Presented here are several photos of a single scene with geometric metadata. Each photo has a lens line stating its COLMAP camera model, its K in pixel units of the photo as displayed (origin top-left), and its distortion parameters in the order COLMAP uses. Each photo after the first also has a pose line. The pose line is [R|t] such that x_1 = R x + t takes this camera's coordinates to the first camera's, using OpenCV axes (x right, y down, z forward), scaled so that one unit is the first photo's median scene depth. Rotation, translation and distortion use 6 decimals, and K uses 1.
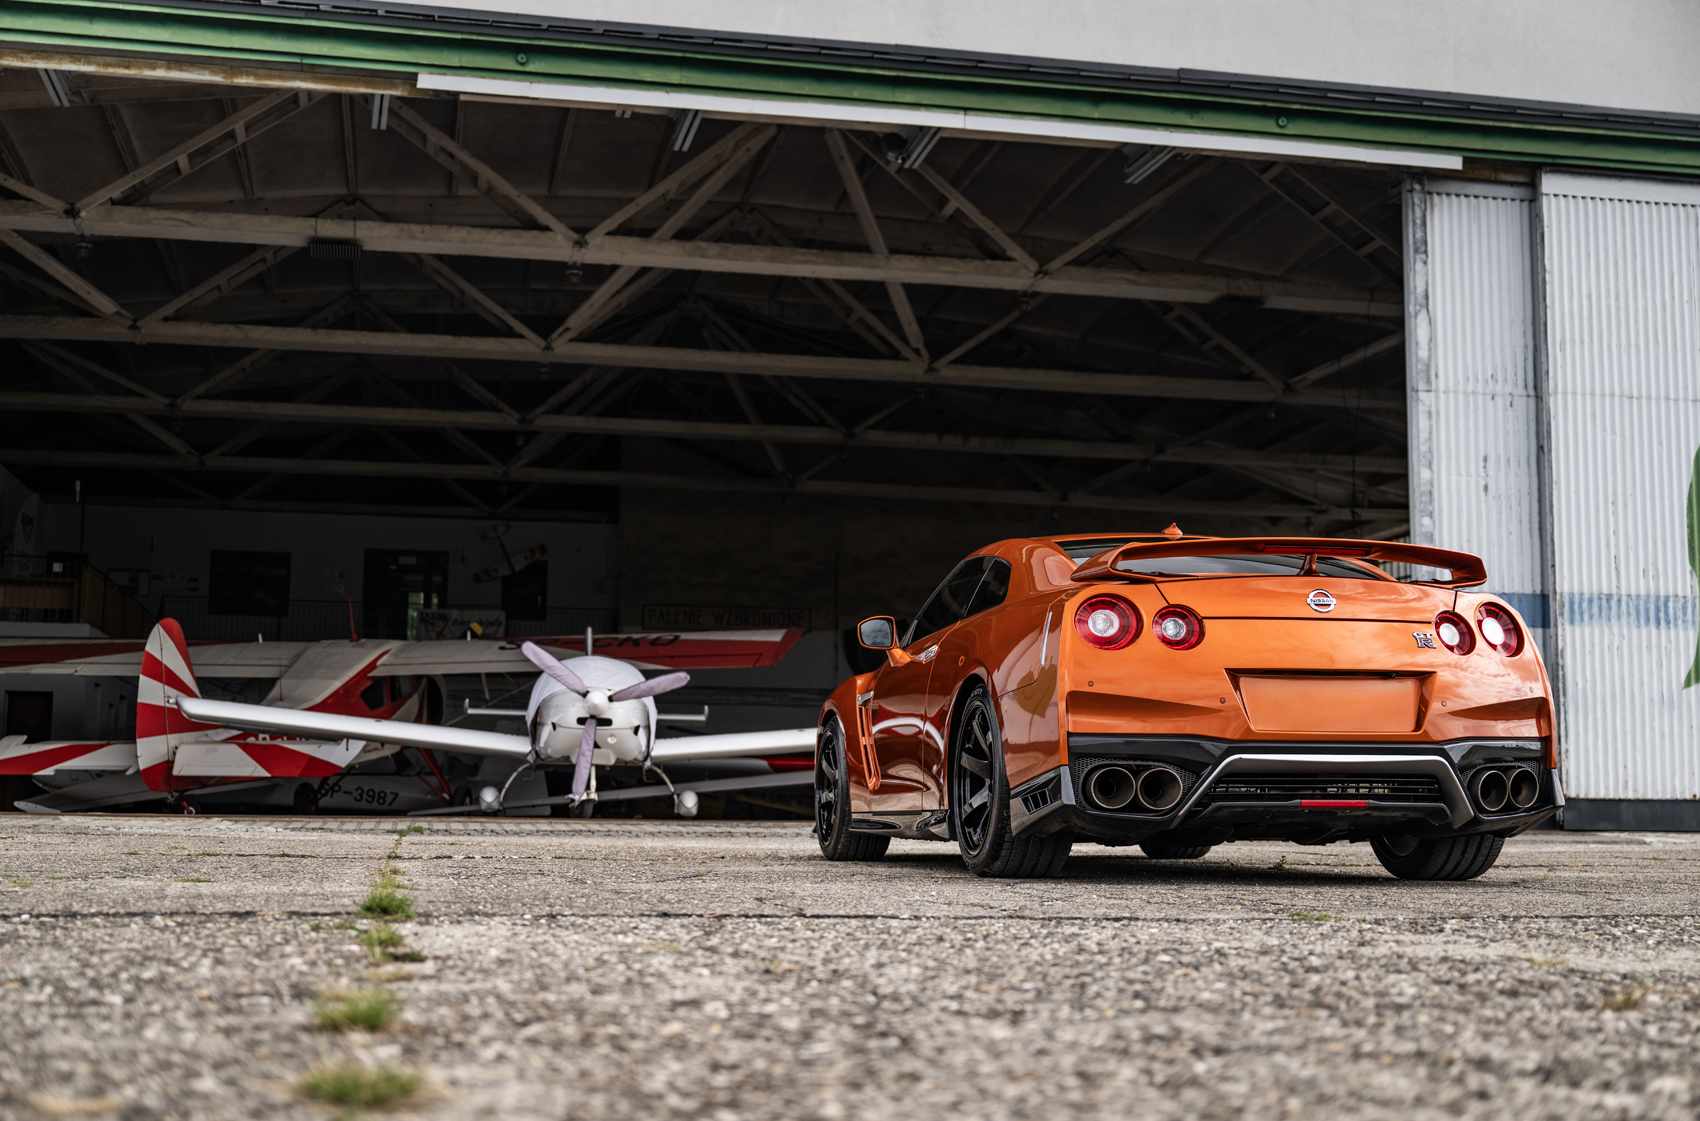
lens RADIAL K [[2147.1, 0, 837.1], [0, 2147.1, 561.6], [0, 0, 1]] dist [0.005544, -0.012168]
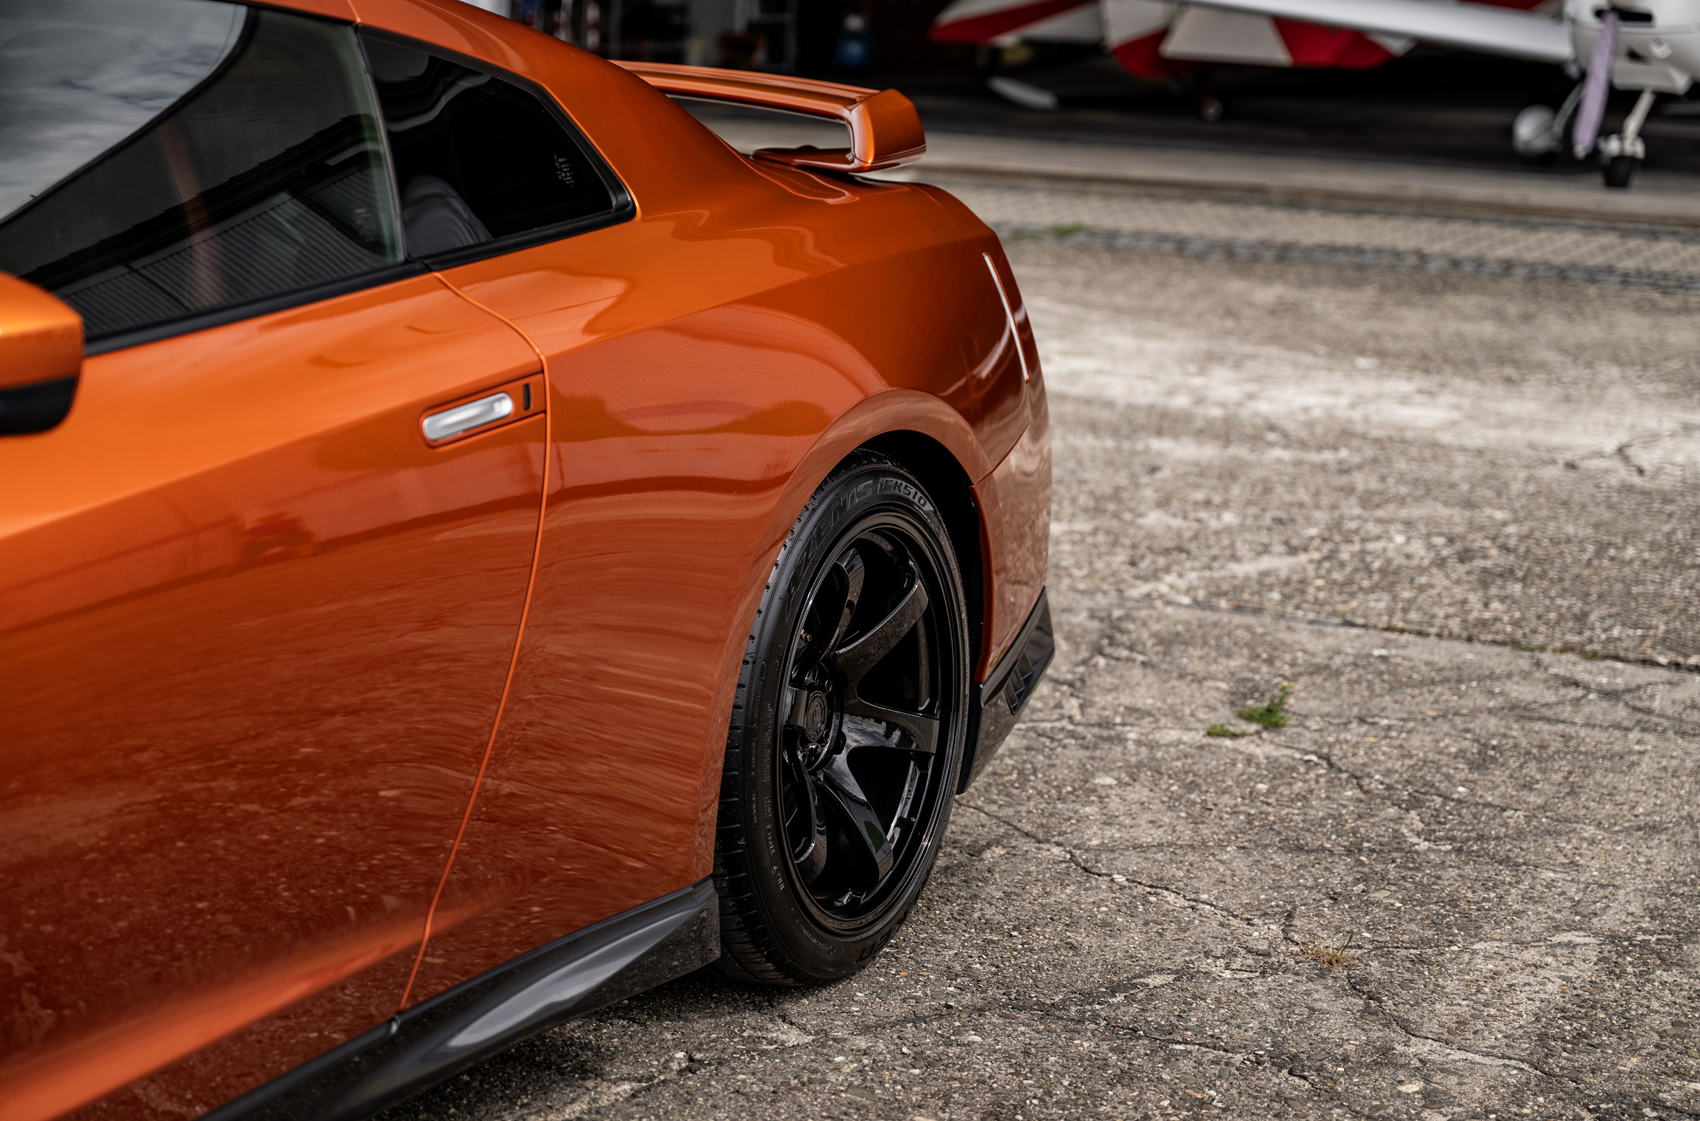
lens RADIAL K [[3188.2, 0, 850.0], [0, 3188.2, 560.5], [0, 0, 1]] dist [-0.020430, -0.084565]
pose [[0.801546, 0.130864, -0.583438, 0.173242], [0.045382, 0.959627, 0.277590, -0.021115], [0.596209, -0.248979, 0.763246, 0.170166]]
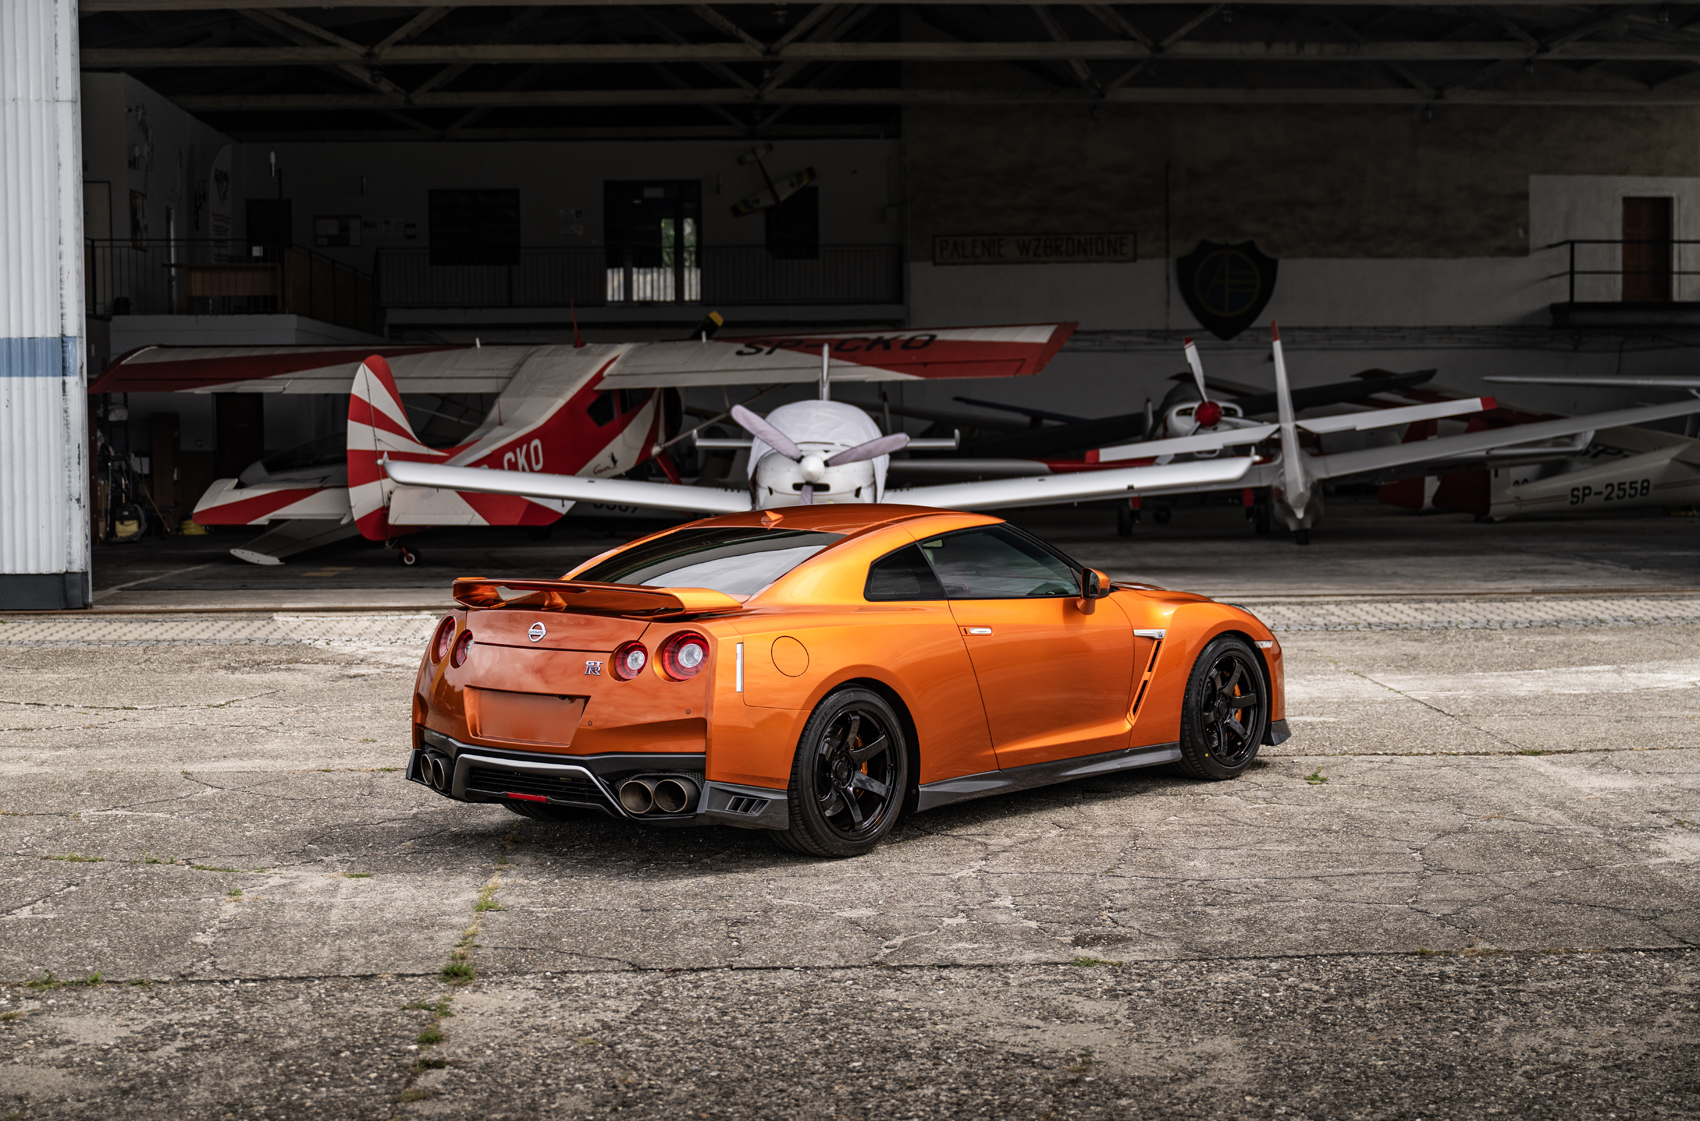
lens RADIAL K [[2766.9, 0, 839.6], [0, 2766.9, 556.5], [0, 0, 1]] dist [0.013102, -0.082898]
pose [[0.988804, -0.013312, -0.148628, 0.061718], [0.038723, 0.984783, 0.169418, -0.078166], [0.144111, -0.173277, 0.974273, -0.146011]]
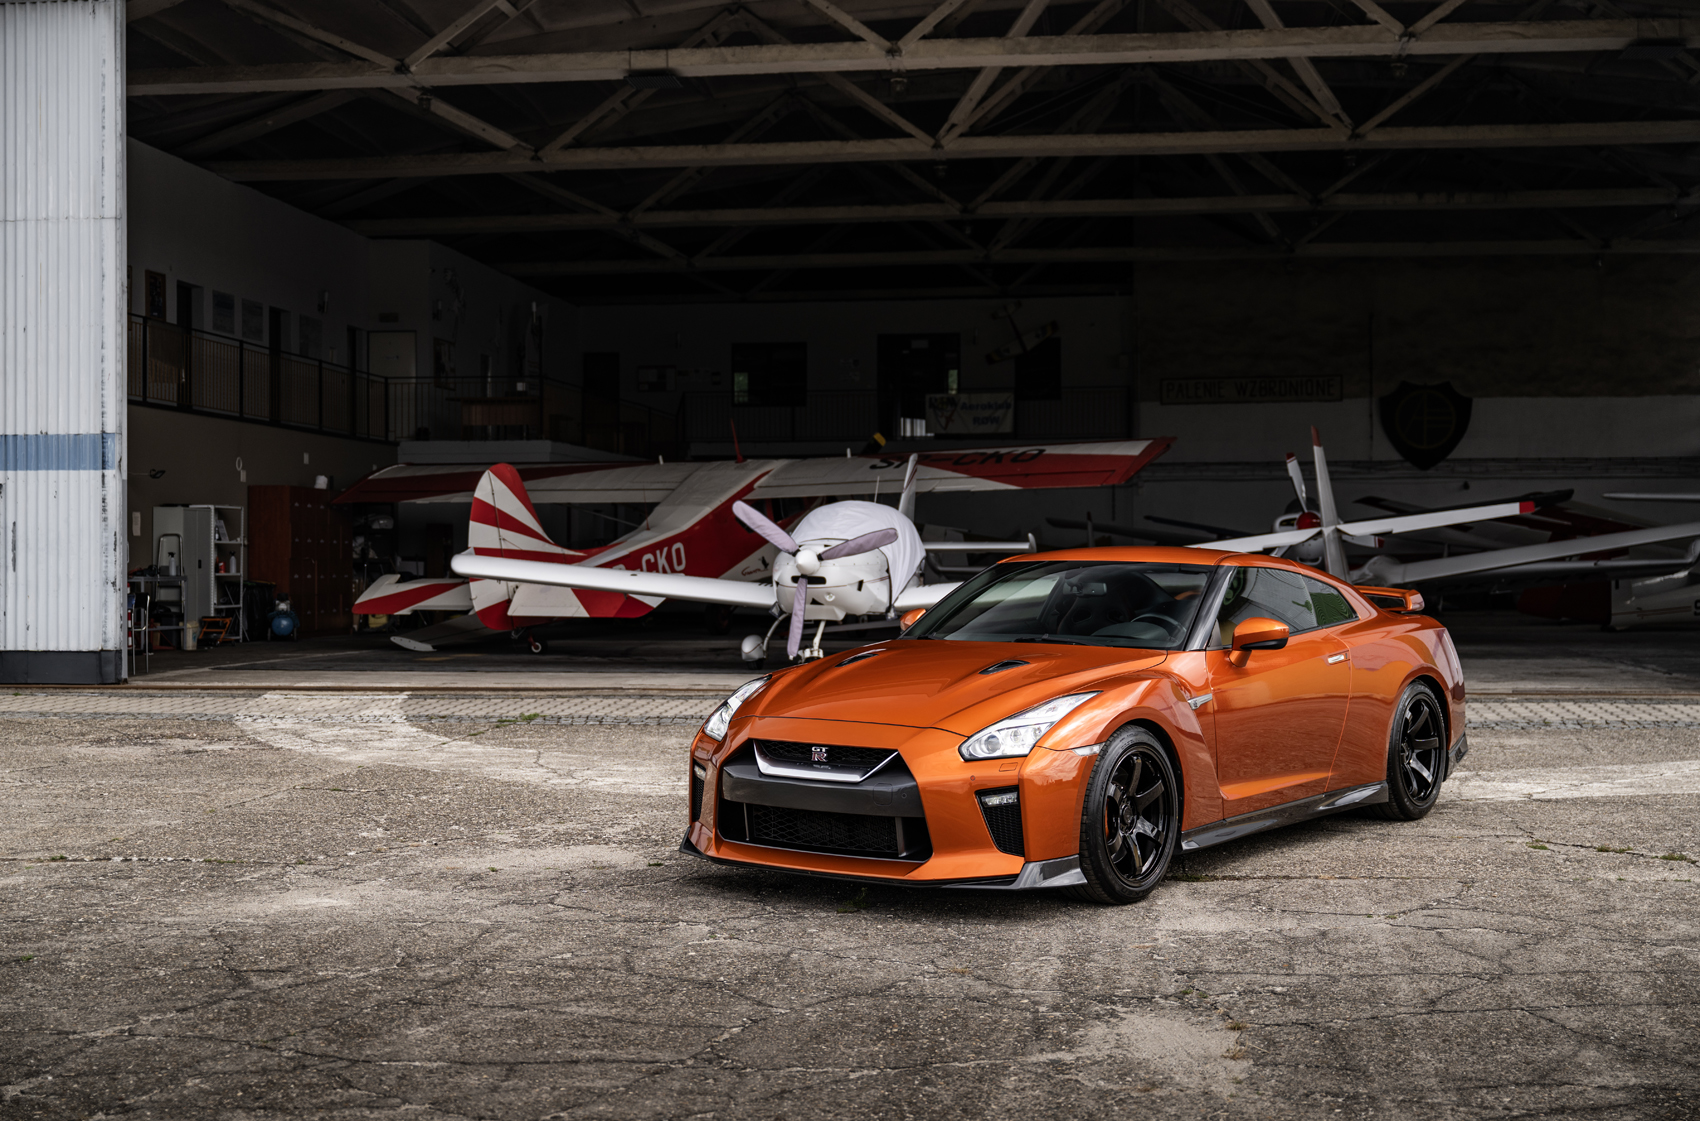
lens RADIAL K [[2193.3, 0, 854.4], [0, 2193.3, 557.8], [0, 0, 1]] dist [0.005735, -0.016293]
pose [[0.947693, -0.013227, -0.318908, 0.175326], [0.052332, 0.992059, 0.114368, -0.037993], [0.314863, -0.125075, 0.940860, 0.049752]]
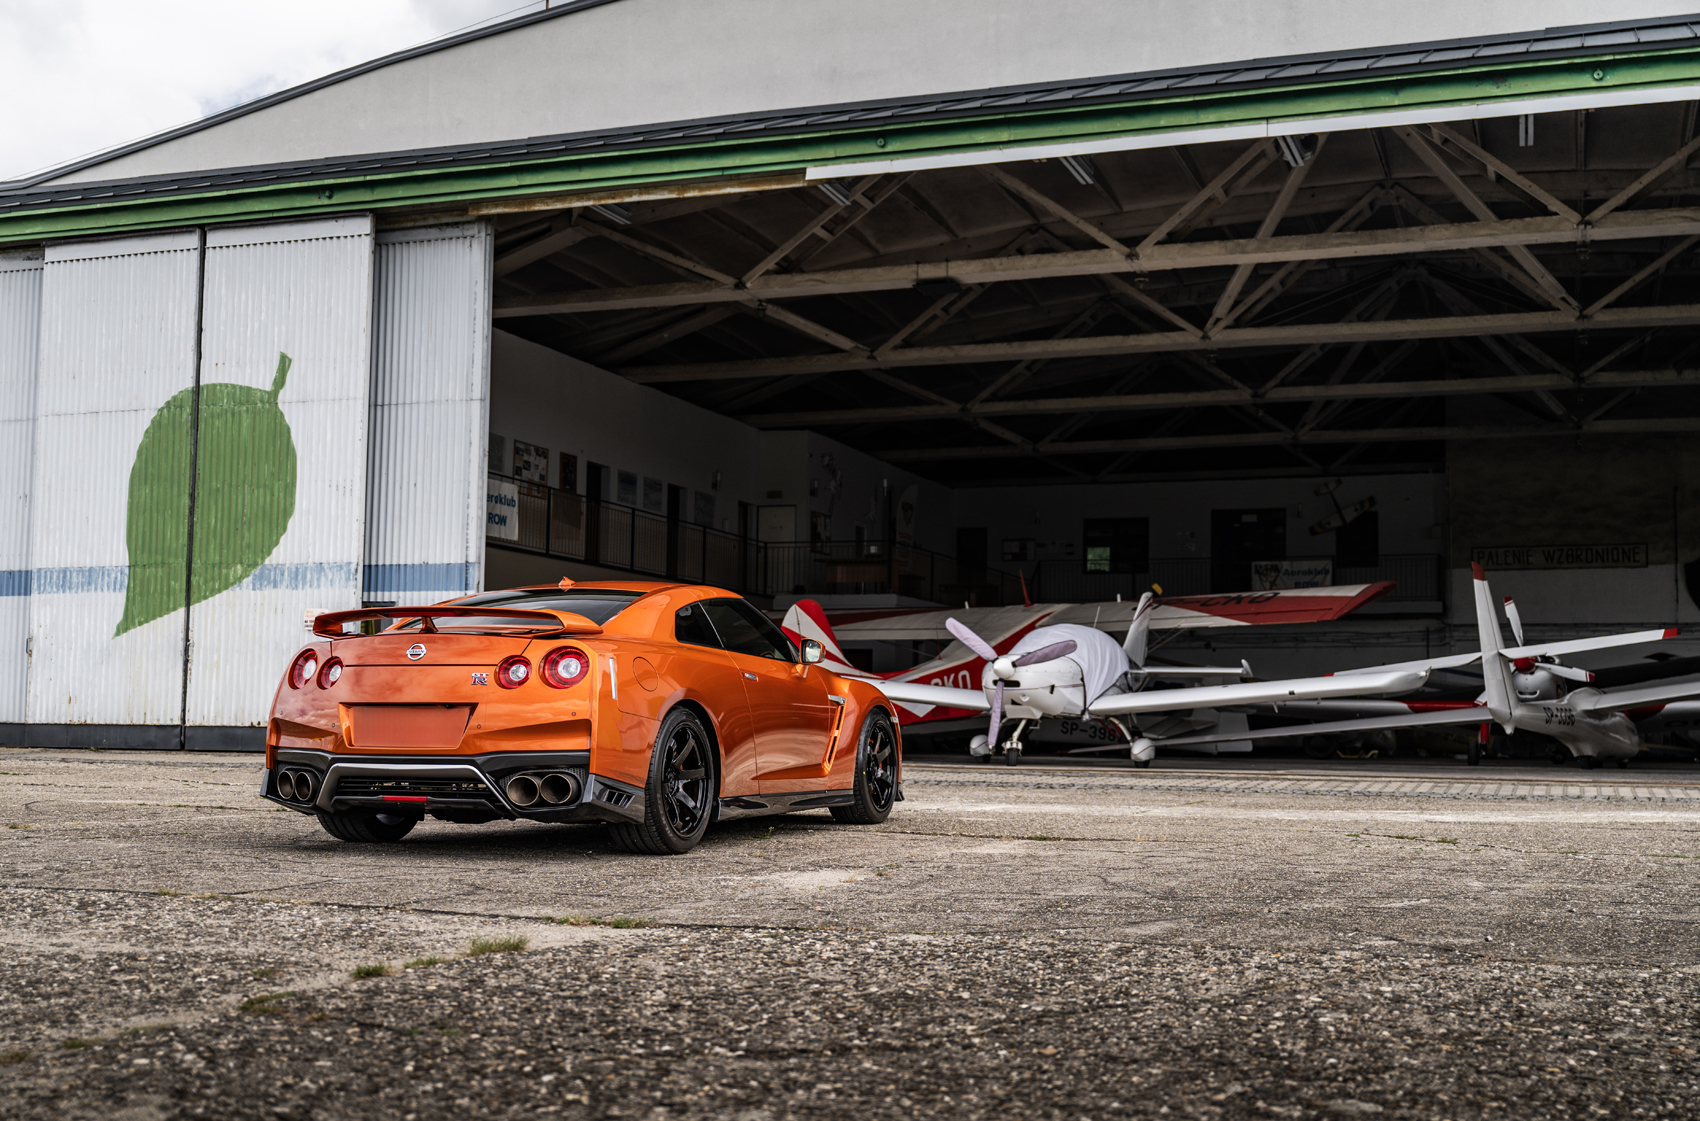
lens RADIAL K [[1971.9, 0, 812.5], [0, 1971.9, 586.8], [0, 0, 1]] dist [-0.000422, 0.017678]
pose [[0.843675, -0.035928, -0.535650, 0.296819], [0.059457, 0.997873, 0.026717, -0.011211], [0.533551, -0.054389, 0.844017, 0.017558]]
